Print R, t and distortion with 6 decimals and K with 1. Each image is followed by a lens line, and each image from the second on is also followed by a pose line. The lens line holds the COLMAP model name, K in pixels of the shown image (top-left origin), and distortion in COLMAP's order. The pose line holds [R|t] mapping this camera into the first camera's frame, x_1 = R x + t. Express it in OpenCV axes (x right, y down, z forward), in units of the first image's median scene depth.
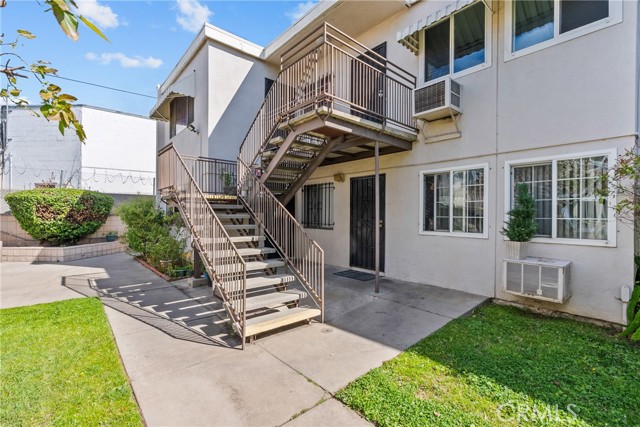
lens RADIAL K [[291.2, 0, 317.7], [0, 291.2, 214.1], [0, 0, 1]] dist [0.000826, 0.000998]
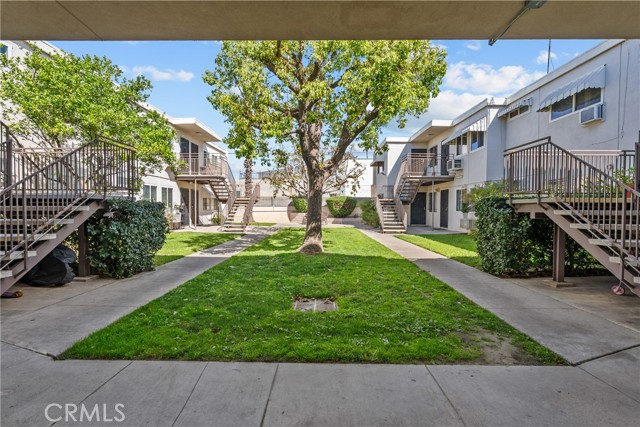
lens RADIAL K [[291.2, 0, 317.7], [0, 291.2, 214.1], [0, 0, 1]] dist [0.000826, 0.000998]
pose [[0.744516, 0.018163, -0.667357, 0.877423], [-0.006652, 0.999782, 0.019789, 0.028035], [0.667571, -0.010294, 0.744475, -1.338010]]
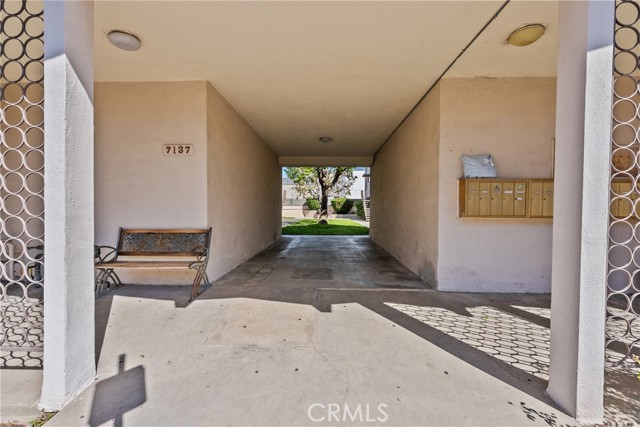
lens RADIAL K [[291.2, 0, 317.7], [0, 291.2, 214.1], [0, 0, 1]] dist [0.000826, 0.000998]
pose [[0.729992, 0.016523, -0.683256, 1.671490], [-0.007967, 0.999846, 0.015668, 0.066628], [0.683409, -0.005994, 0.730011, -2.243794]]
